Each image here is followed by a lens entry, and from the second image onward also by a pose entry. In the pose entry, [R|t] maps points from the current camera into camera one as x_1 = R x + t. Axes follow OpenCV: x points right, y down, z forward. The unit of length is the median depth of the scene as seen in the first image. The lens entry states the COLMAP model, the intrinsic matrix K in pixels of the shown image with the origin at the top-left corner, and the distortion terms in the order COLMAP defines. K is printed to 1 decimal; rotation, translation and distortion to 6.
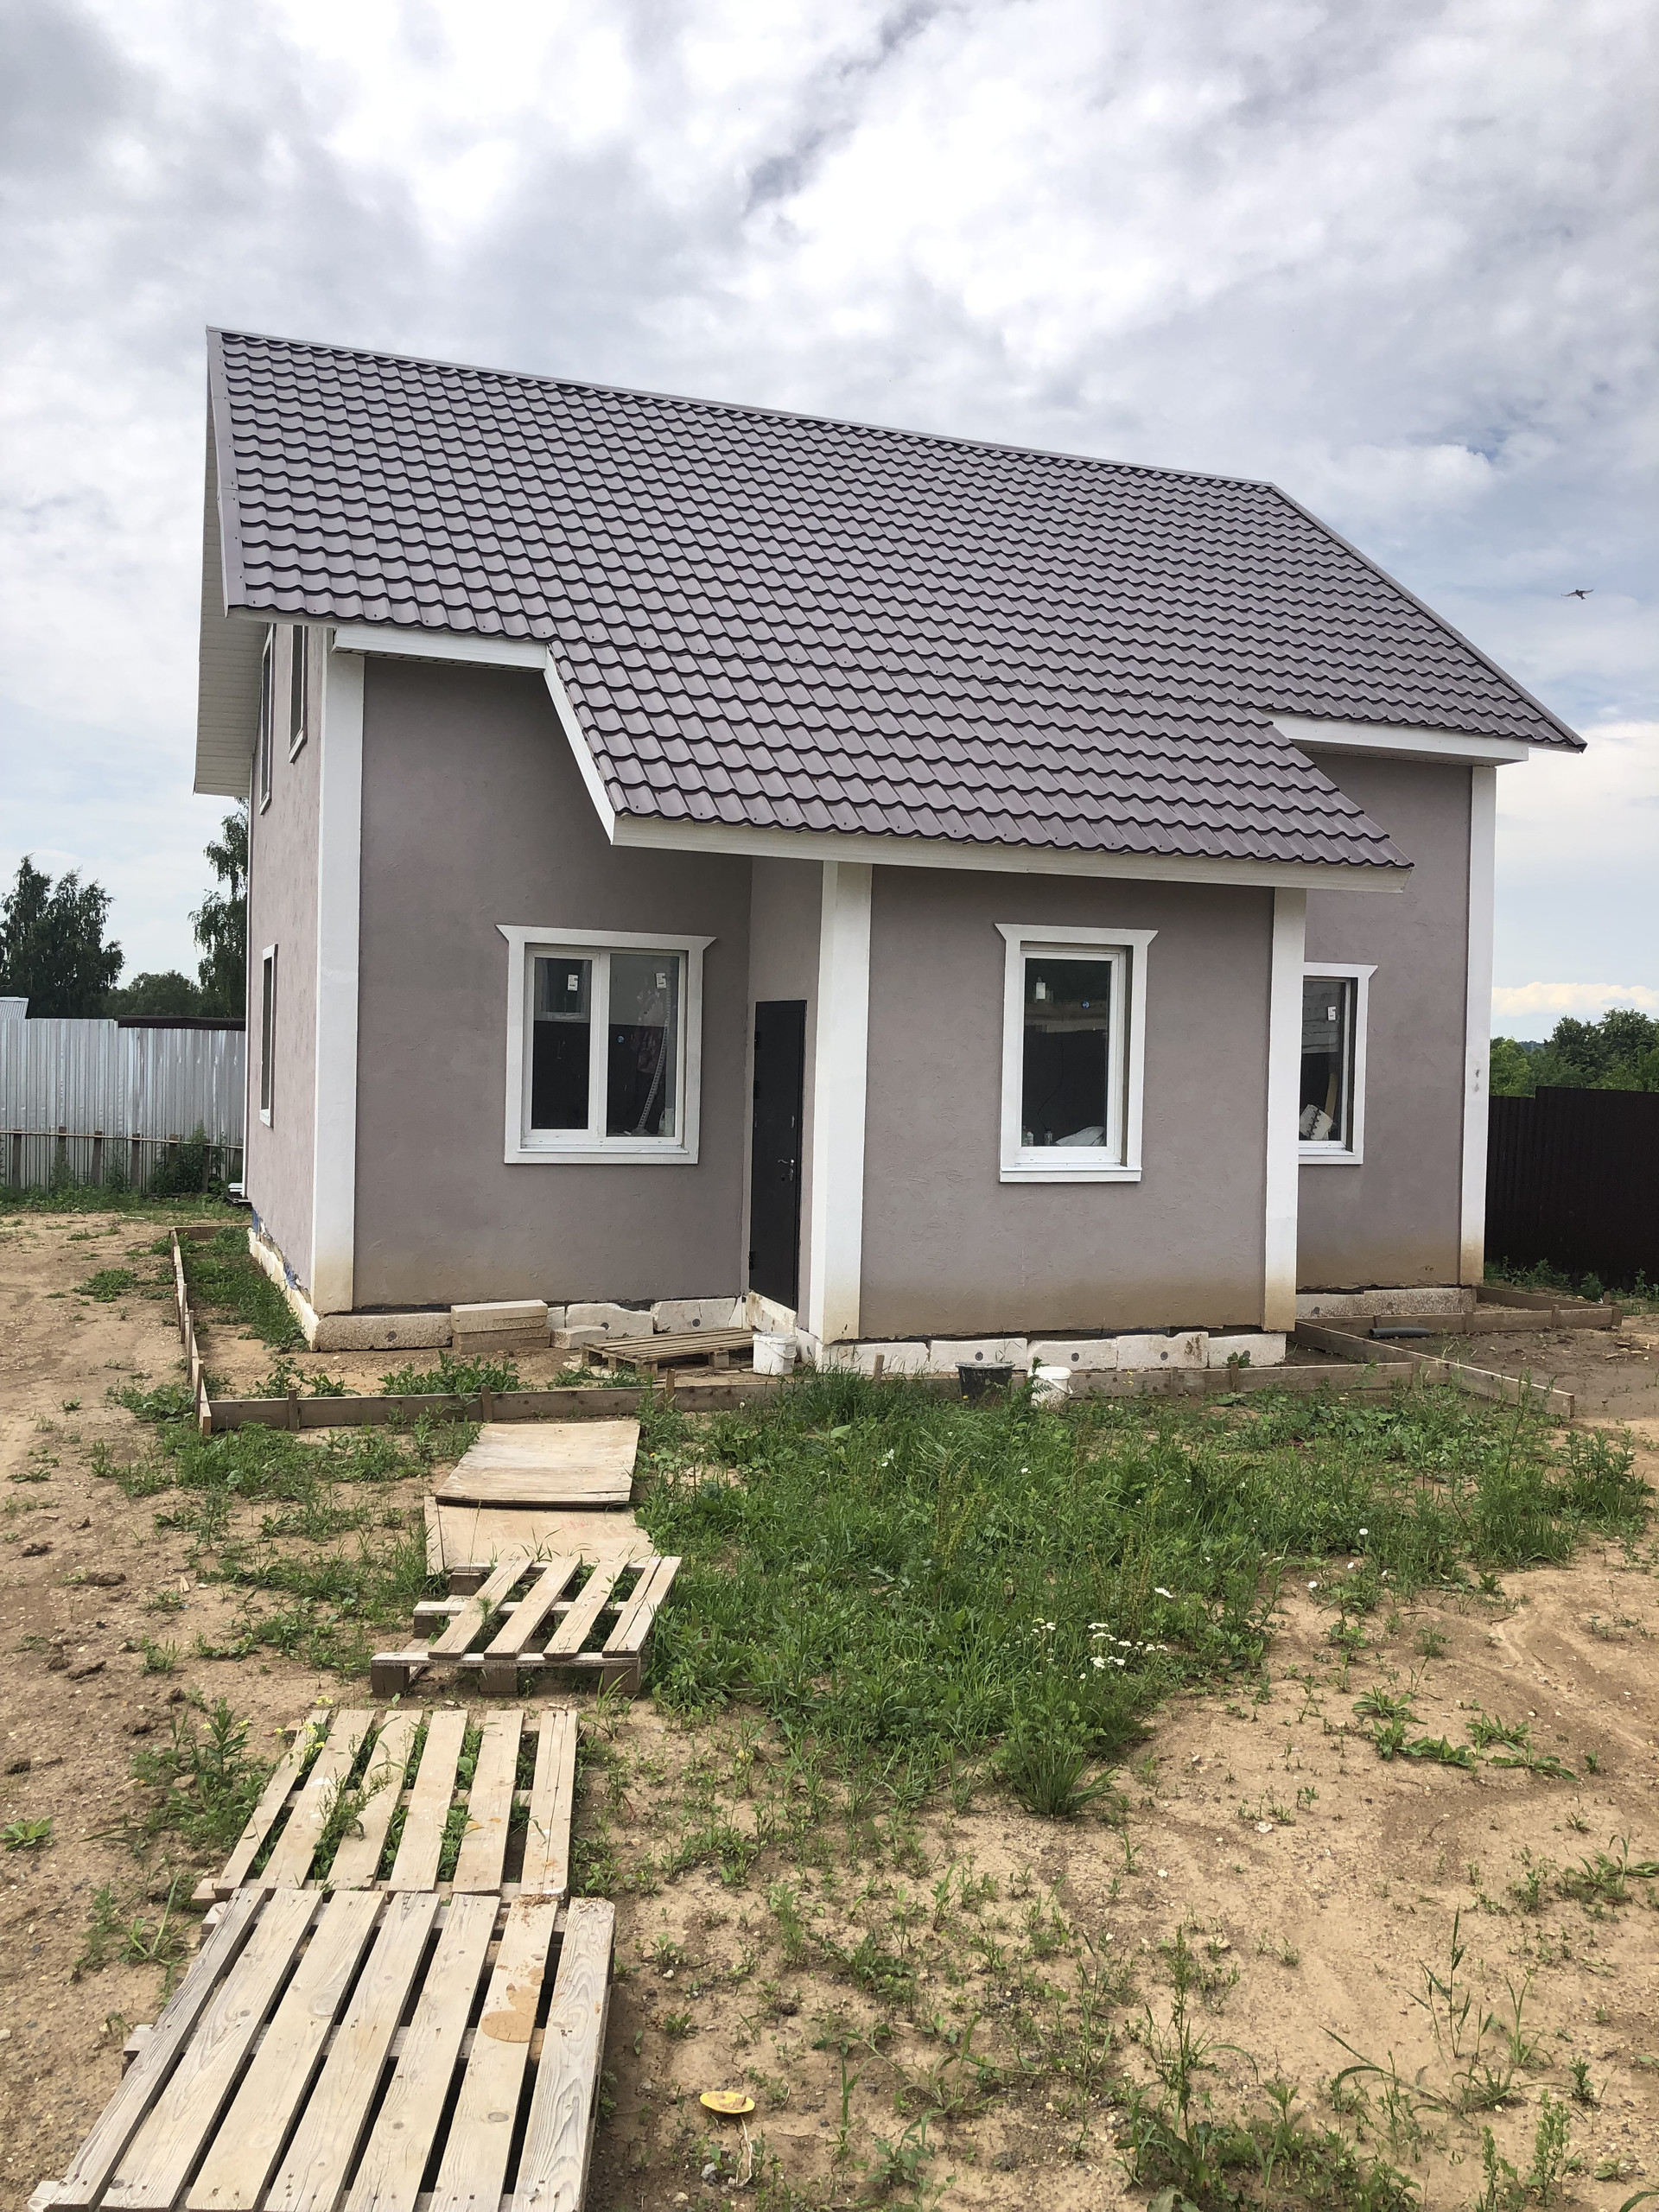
lens RADIAL K [[1807.7, 0, 903.6], [0, 1807.7, 1110.3], [0, 0, 1]] dist [0.119398, -0.333252]
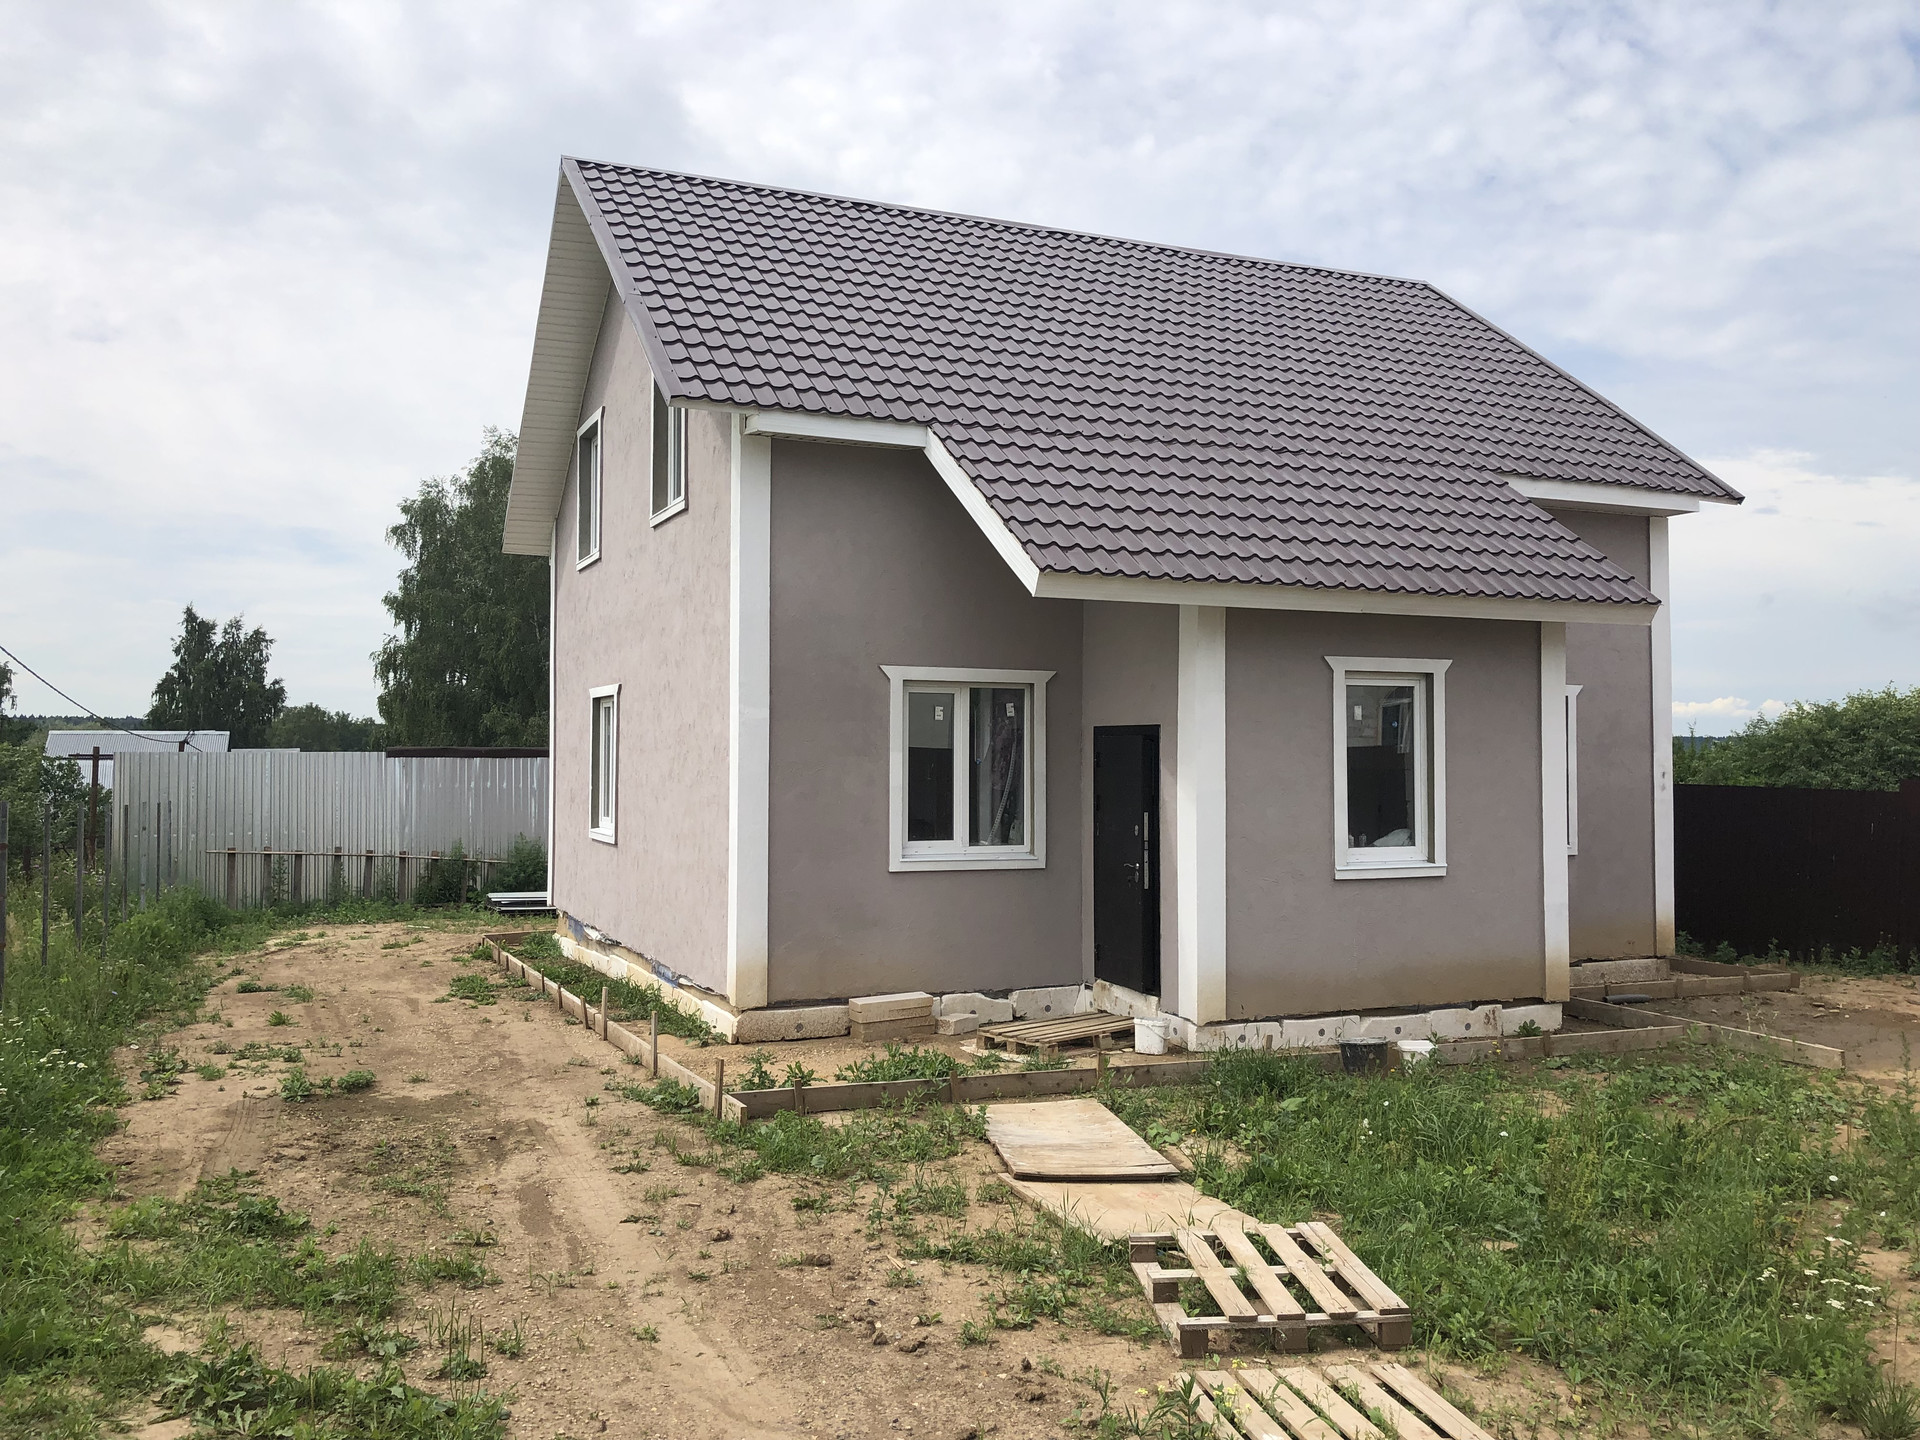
lens RADIAL K [[1573.6, 0, 965.2], [0, 1573.6, 718.0], [0, 0, 1]] dist [0.056408, -0.068156]
pose [[0.998176, -0.019311, 0.057198, -0.230329], [0.022572, 0.998124, -0.056915, -0.010584], [-0.055991, 0.058103, 0.996739, 0.002949]]
